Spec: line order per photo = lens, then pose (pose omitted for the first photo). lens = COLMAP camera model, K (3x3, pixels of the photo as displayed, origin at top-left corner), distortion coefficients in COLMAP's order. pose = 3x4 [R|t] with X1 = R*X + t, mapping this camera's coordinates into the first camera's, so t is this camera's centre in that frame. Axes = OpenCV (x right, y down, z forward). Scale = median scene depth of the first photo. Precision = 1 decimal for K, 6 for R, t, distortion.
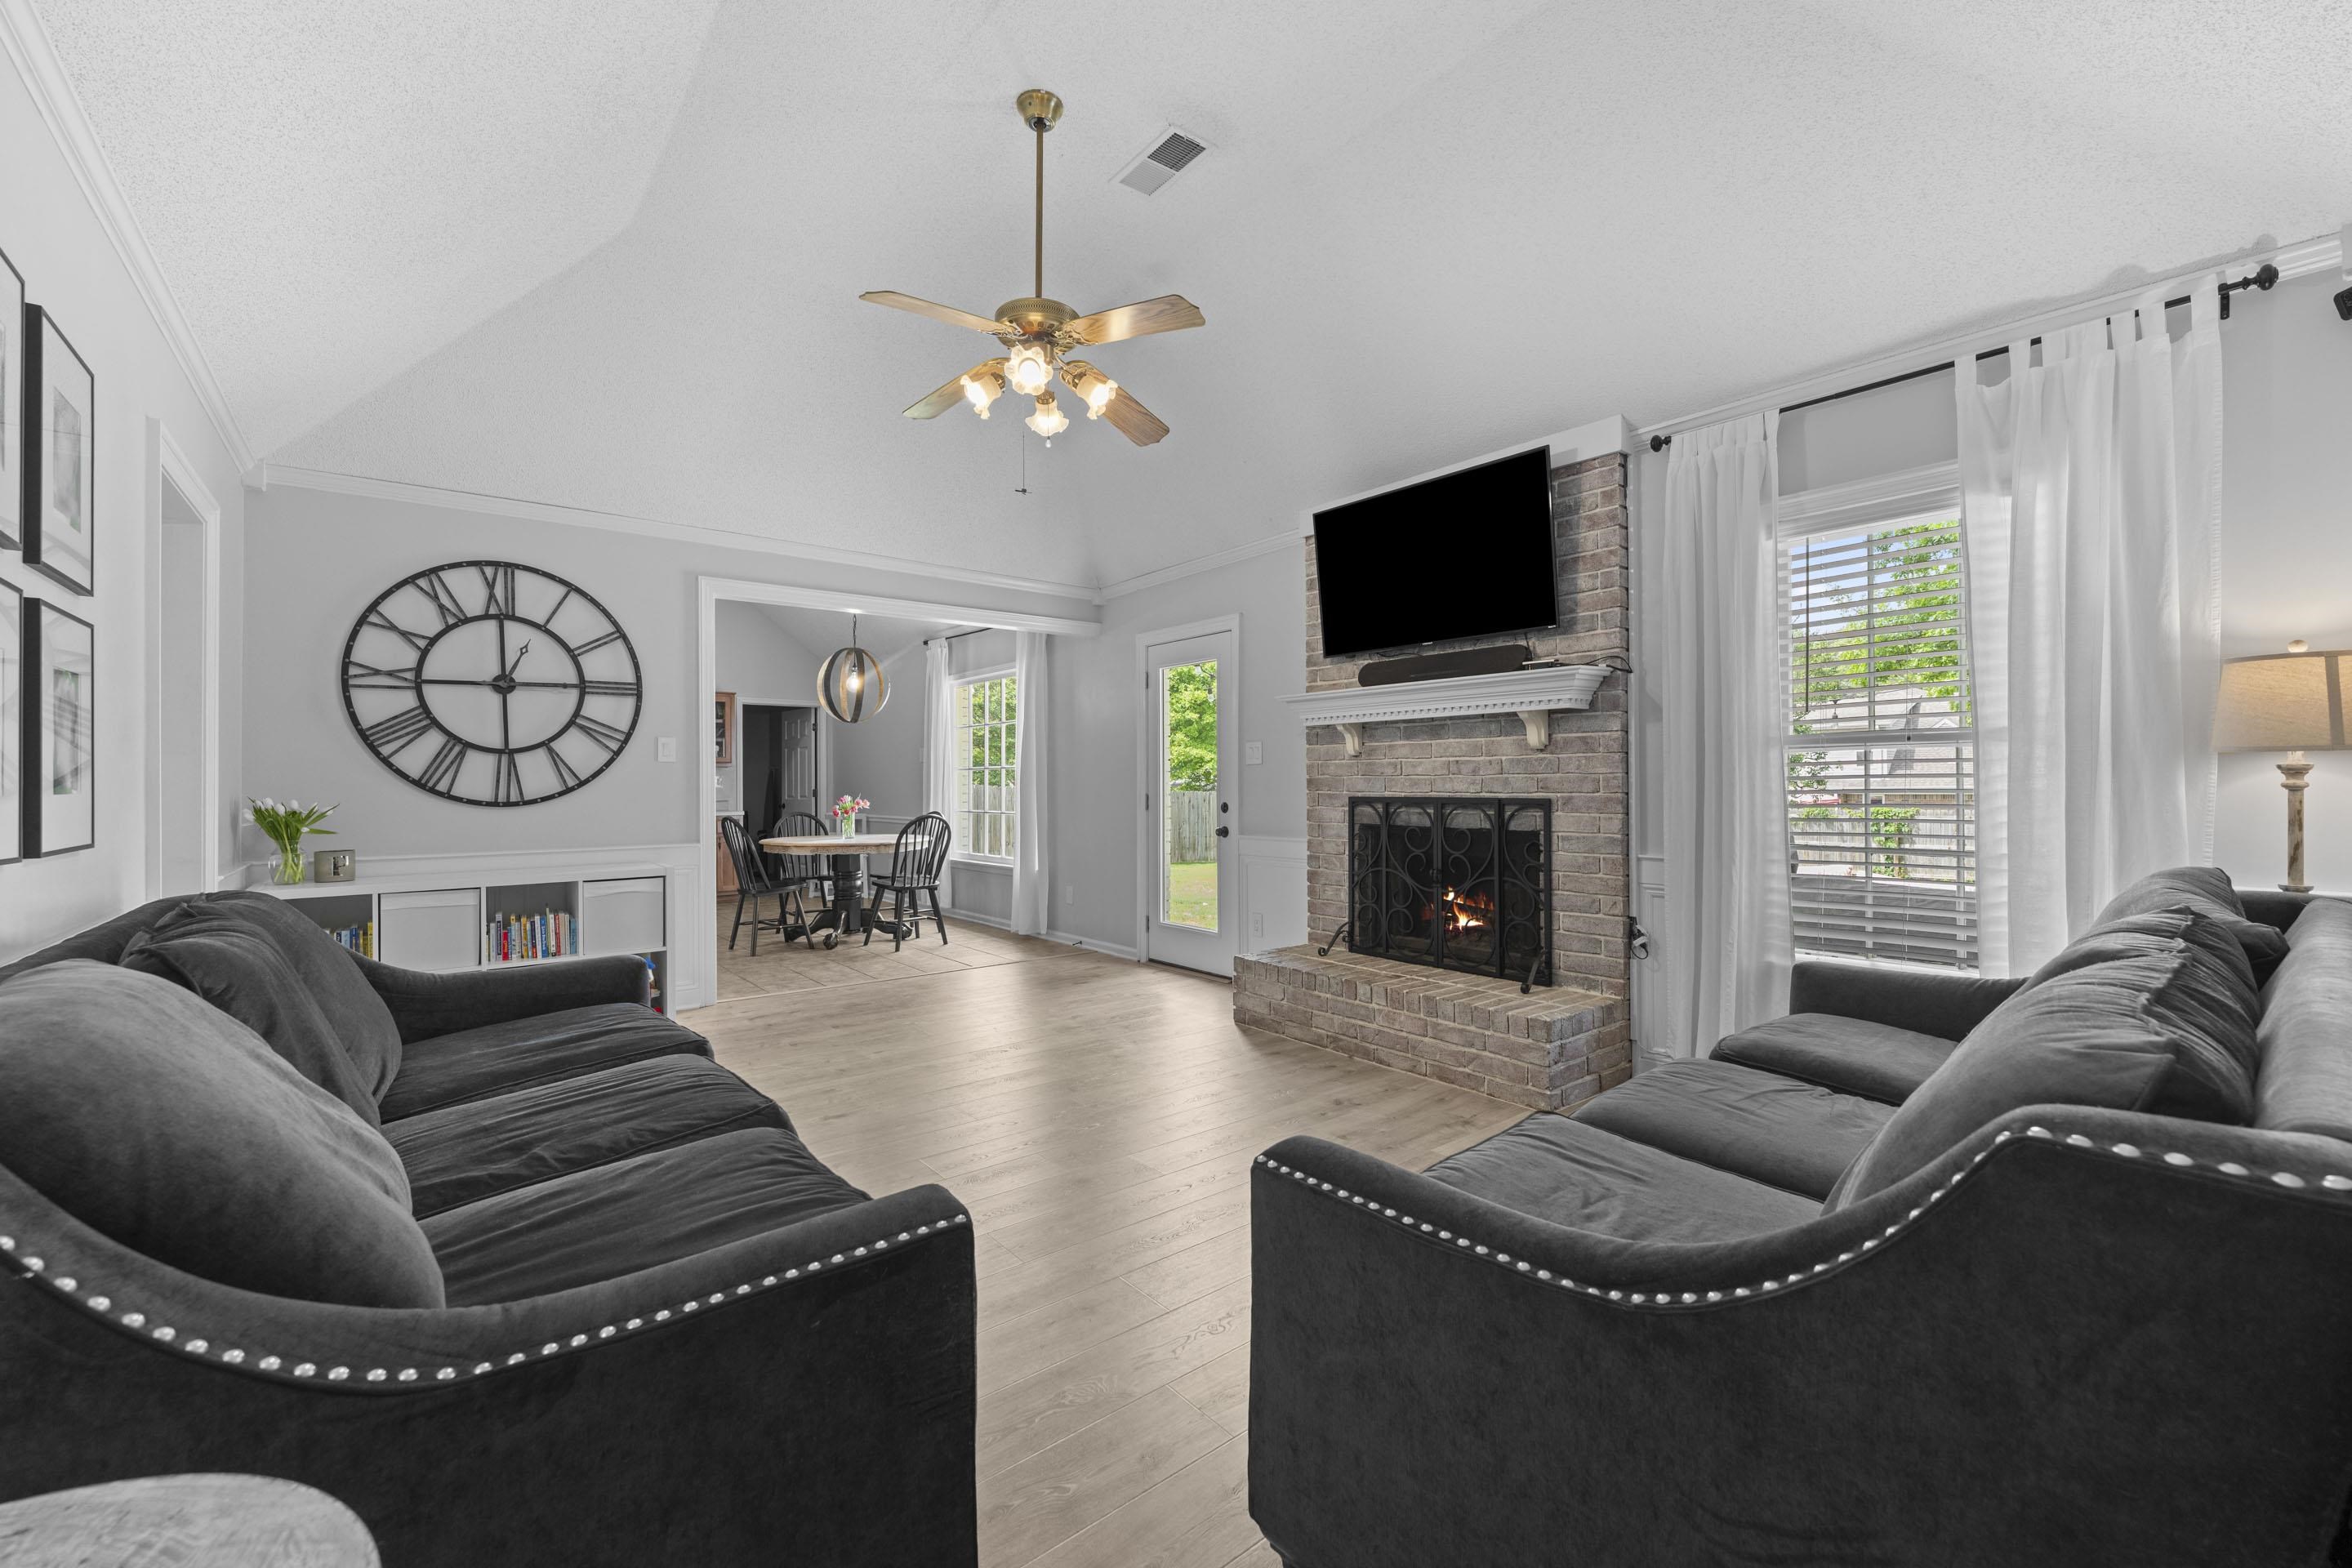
lens RADIAL K [[971.4, 0, 1180.8], [0, 971.4, 761.7], [0, 0, 1]] dist [-0.001037, 0.000080]
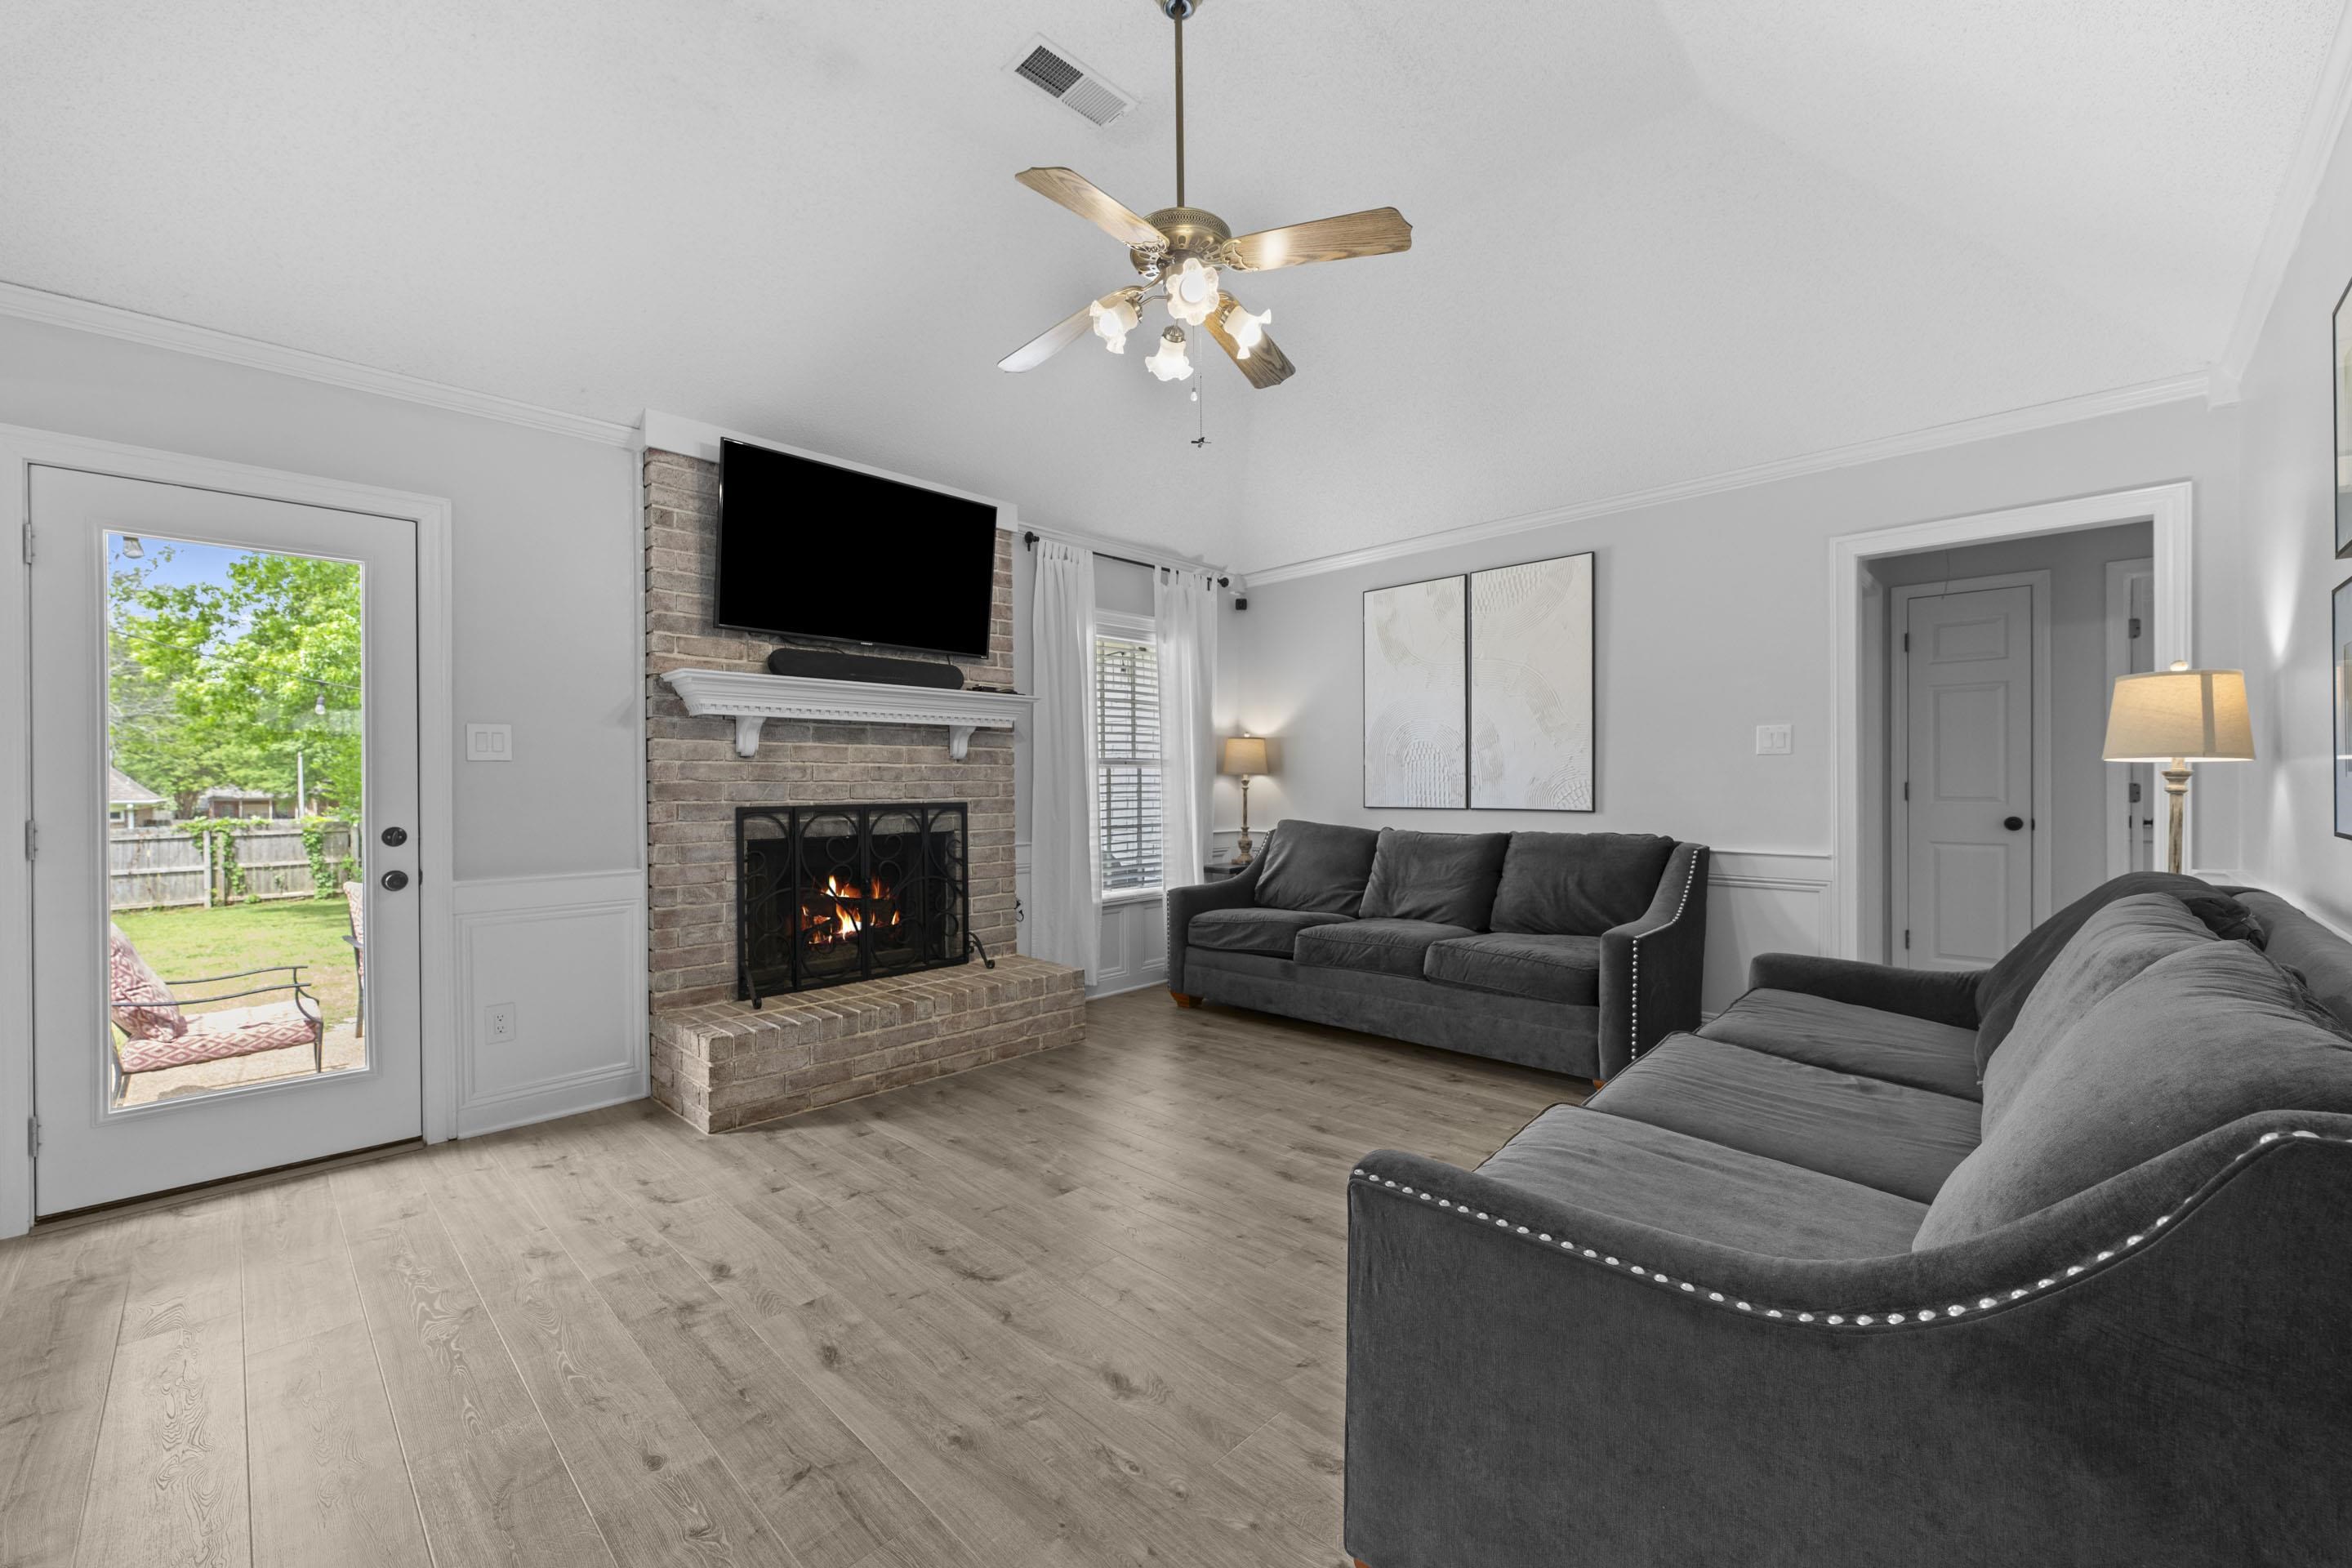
lens RADIAL K [[919.9, 0, 1176.0], [0, 919.9, 784.0], [0, 0, 1]] dist [-0.000206, 0.000018]
pose [[-0.115572, 0.011904, 0.993228, -0.696095], [-0.008957, 0.999875, -0.013026, 0.026500], [-0.993259, -0.010402, -0.115450, 0.819044]]
